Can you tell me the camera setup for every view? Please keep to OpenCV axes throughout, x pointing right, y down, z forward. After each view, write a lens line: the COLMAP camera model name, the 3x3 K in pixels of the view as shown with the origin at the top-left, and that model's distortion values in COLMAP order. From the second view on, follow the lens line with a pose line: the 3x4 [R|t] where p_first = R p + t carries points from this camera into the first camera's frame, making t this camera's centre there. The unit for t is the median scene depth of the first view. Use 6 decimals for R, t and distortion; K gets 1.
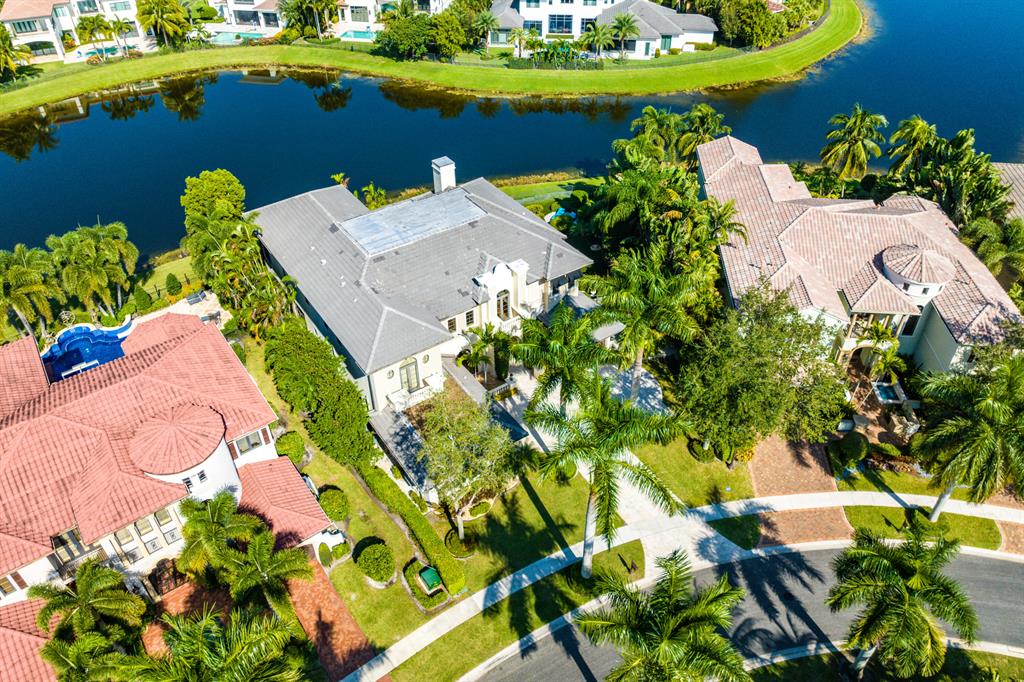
lens RADIAL K [[691.0, 0, 511.5], [0, 691.0, 315.8], [0, 0, 1]] dist [-0.028950, 0.002952]
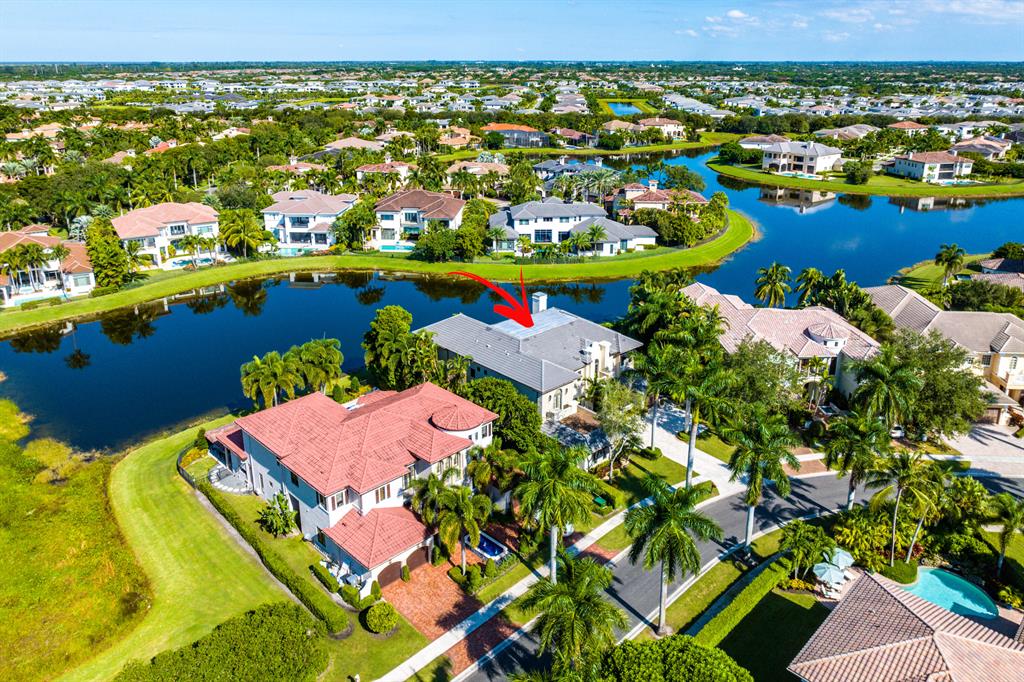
lens RADIAL K [[700.6, 0, 512.0], [0, 700.6, 341.0], [0, 0, 1]] dist [-0.000215, -0.000663]
pose [[0.989934, -0.045328, 0.134072, -0.201367], [0.082357, 0.954908, -0.285251, 0.177769], [-0.115097, 0.293422, 0.949029, -0.267345]]
